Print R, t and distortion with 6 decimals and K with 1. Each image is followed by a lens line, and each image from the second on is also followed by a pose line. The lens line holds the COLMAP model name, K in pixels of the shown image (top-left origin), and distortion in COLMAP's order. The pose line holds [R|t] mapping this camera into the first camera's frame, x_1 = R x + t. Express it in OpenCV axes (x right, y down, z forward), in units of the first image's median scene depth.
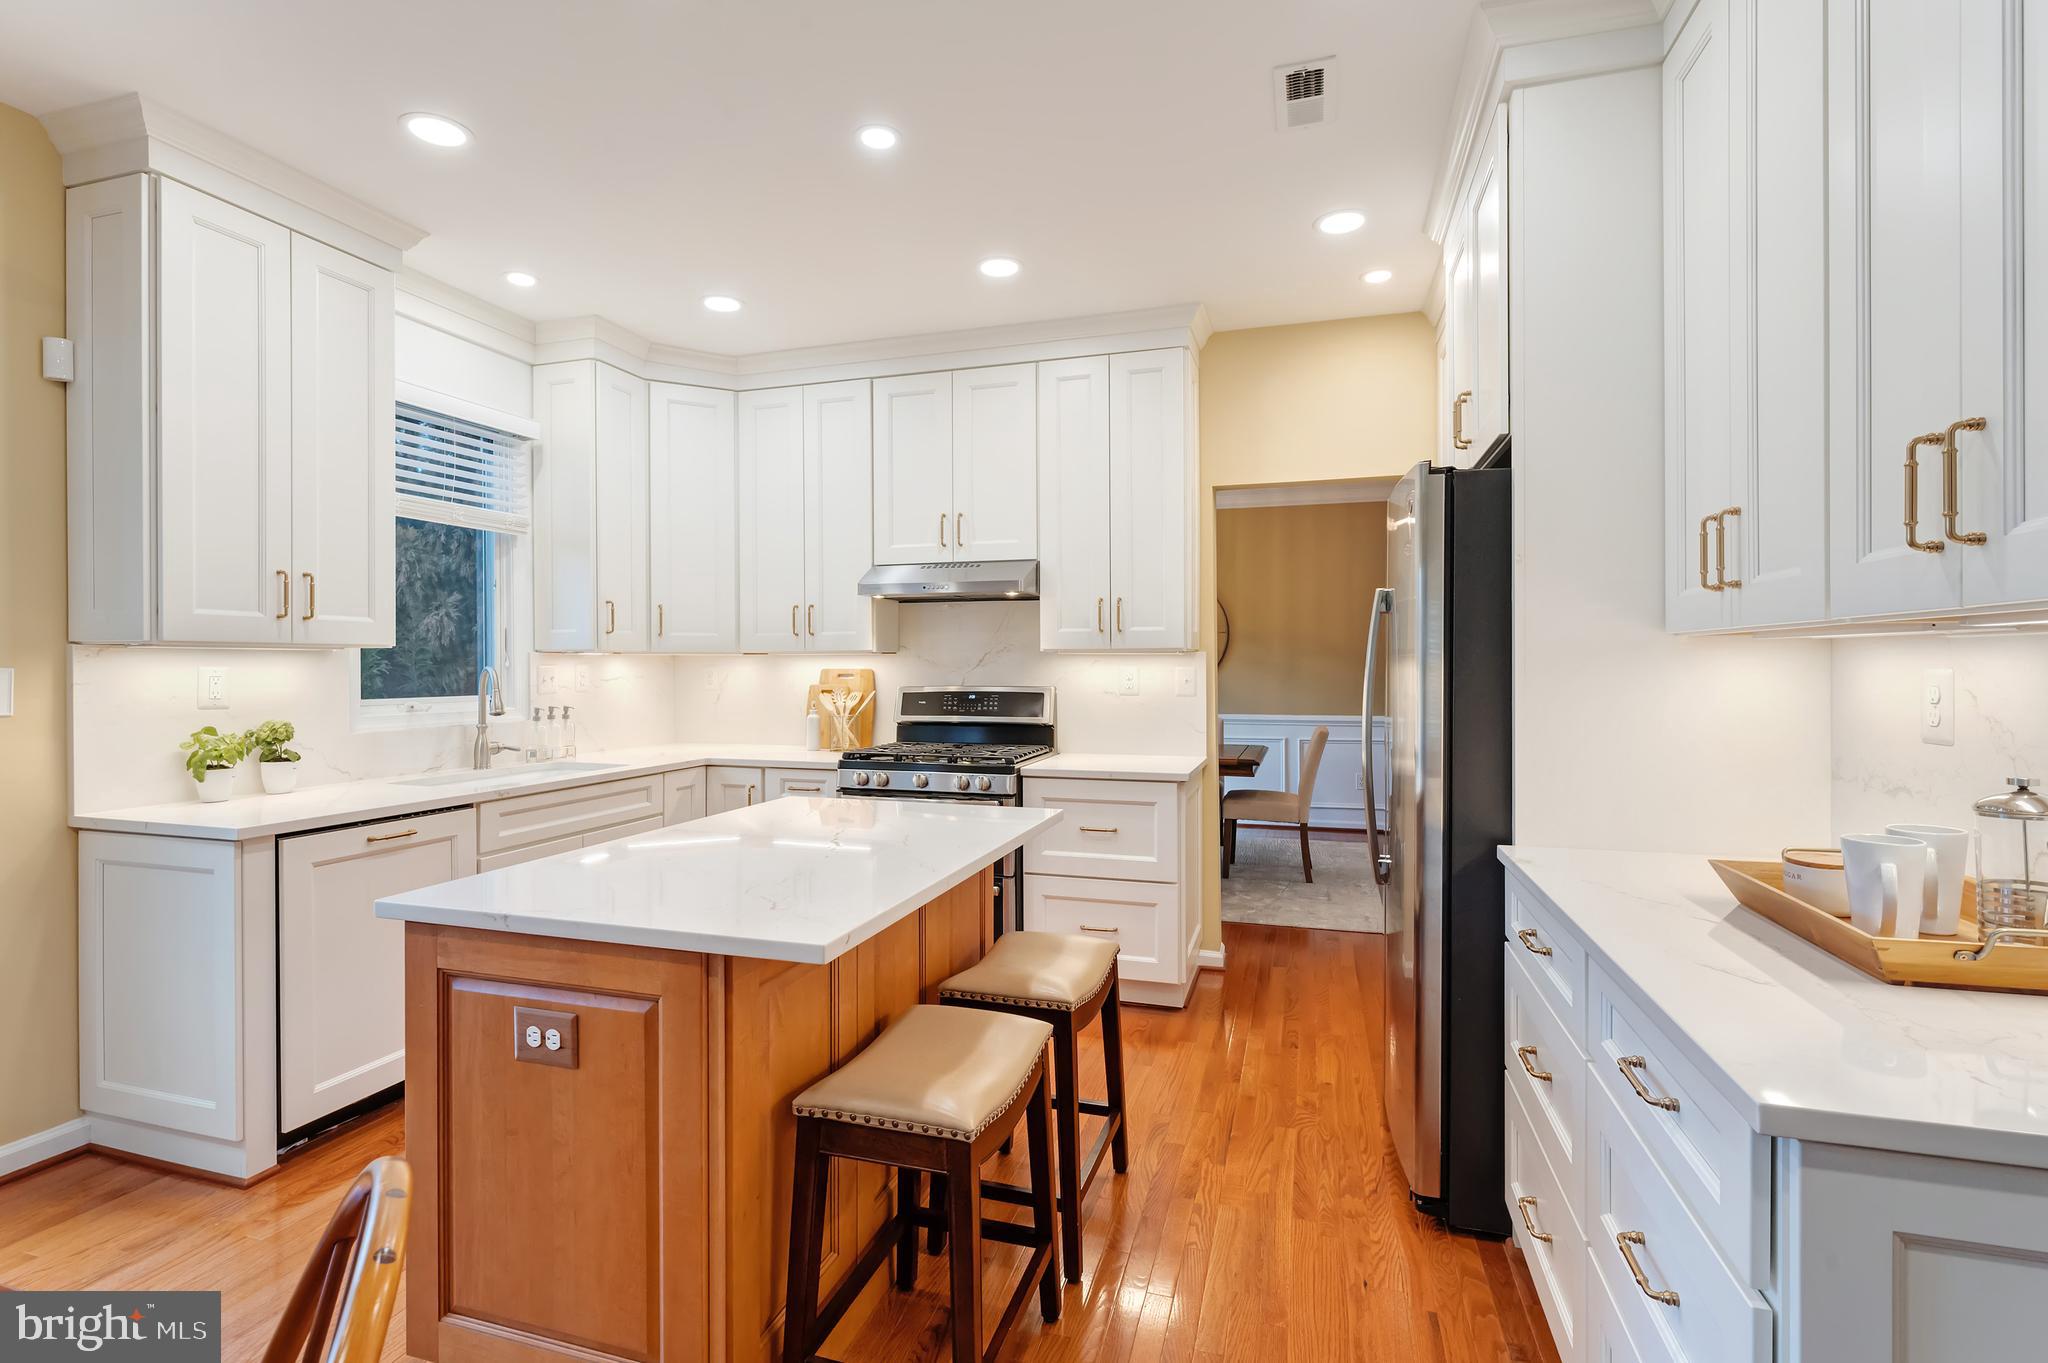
lens RADIAL K [[941.2, 0, 1024.0], [0, 941.2, 681.5], [0, 0, 1]] dist [0.000050, 0.000063]
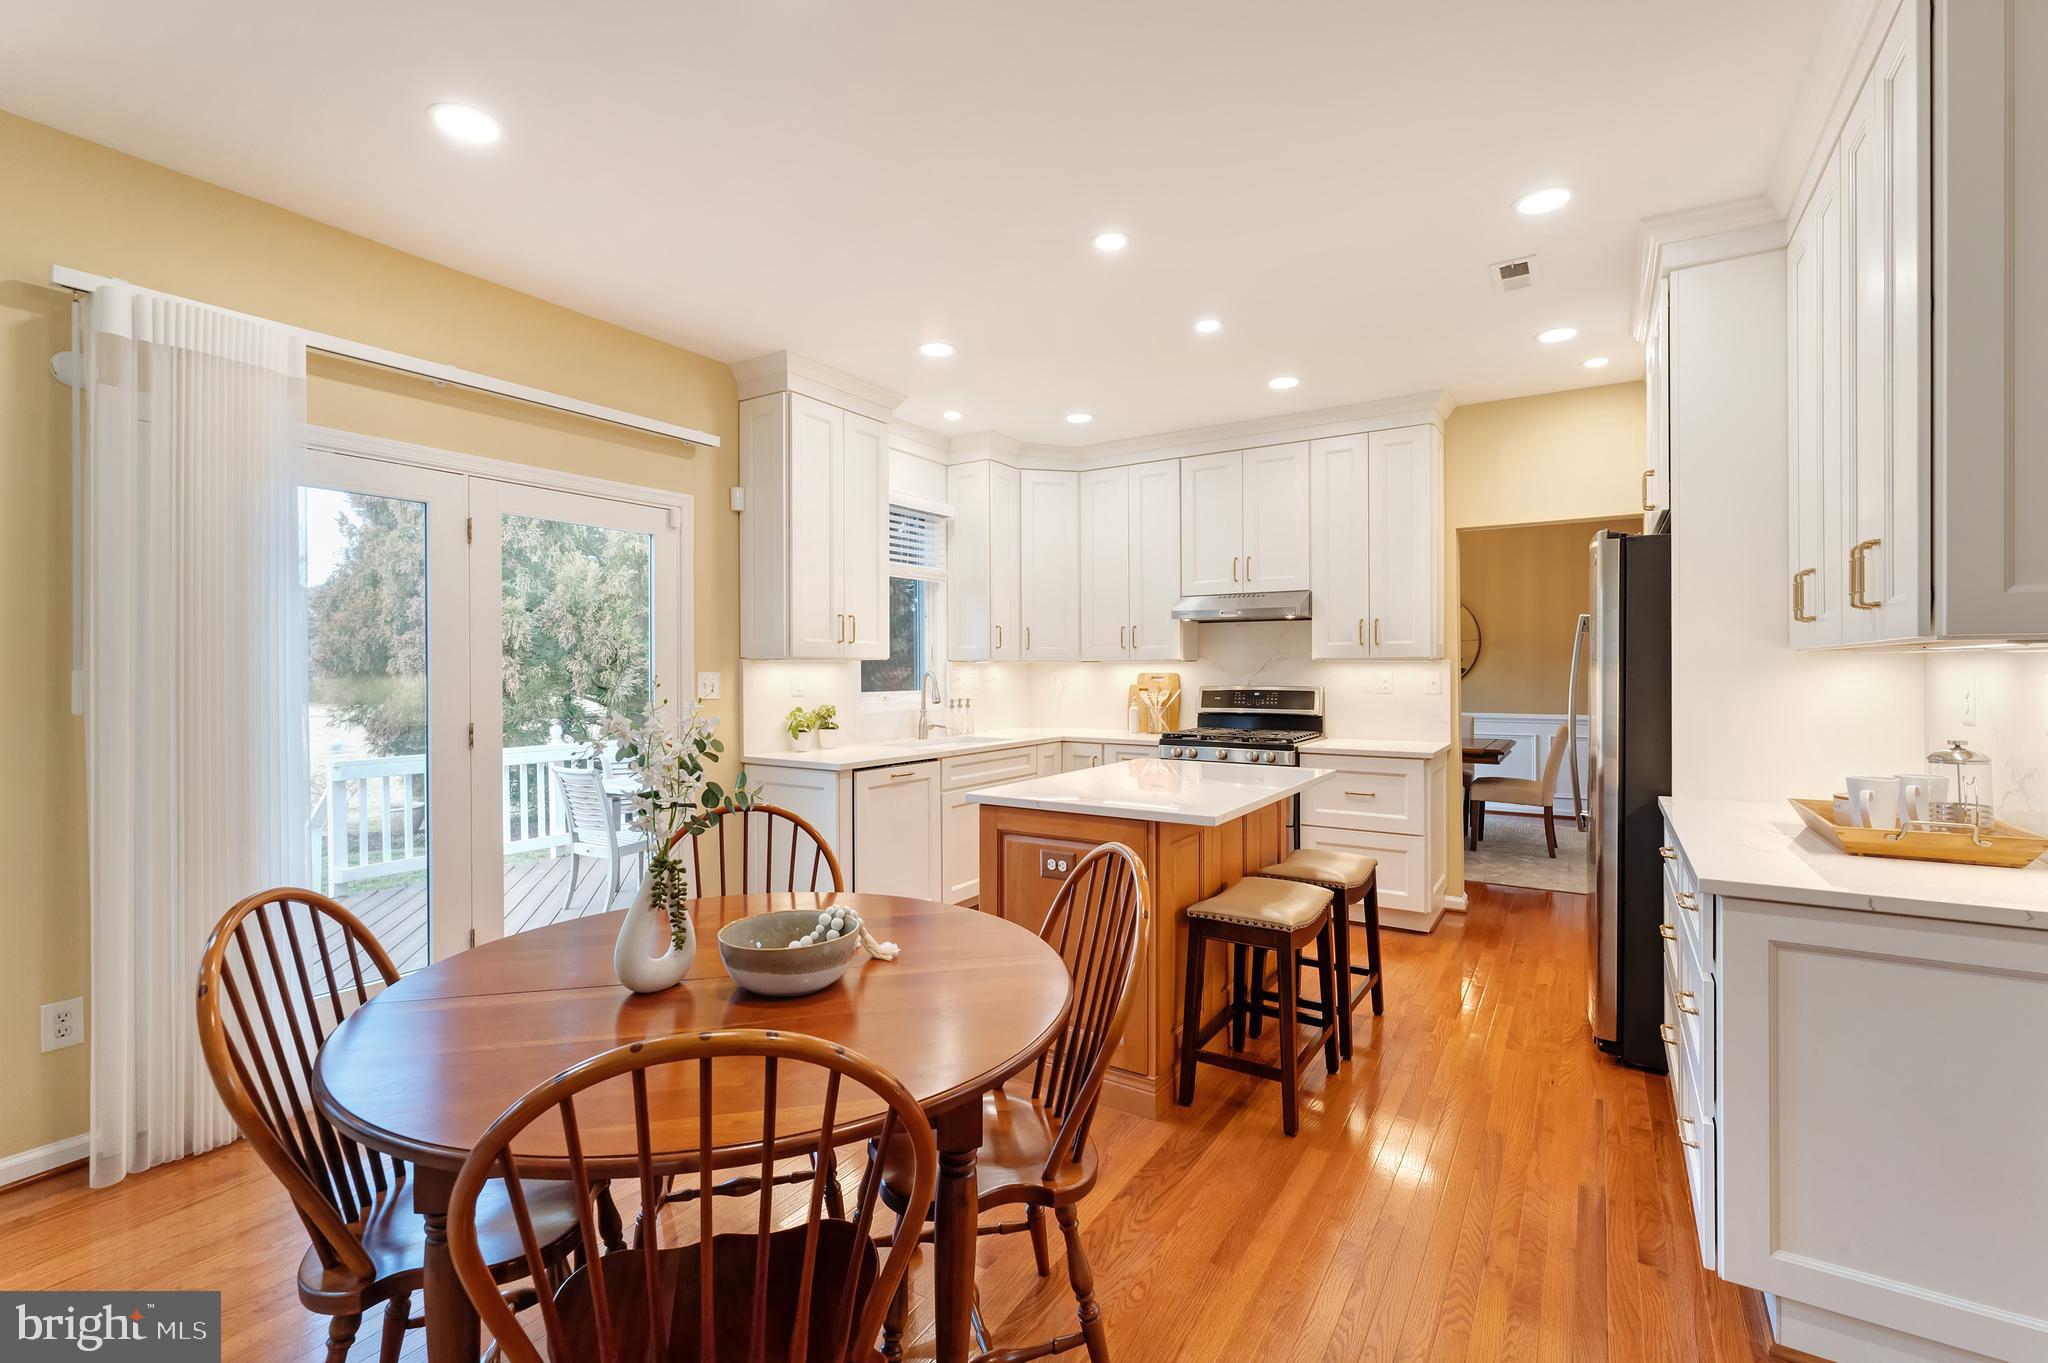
lens RADIAL K [[876.1, 0, 1023.5], [0, 876.1, 674.7], [0, 0, 1]] dist [-0.000845, -0.000193]
pose [[0.960764, 0.000943, -0.277364, -0.036239], [-0.003842, 0.999944, -0.009909, 0.003214], [0.277339, 0.010586, 0.960714, -0.339401]]
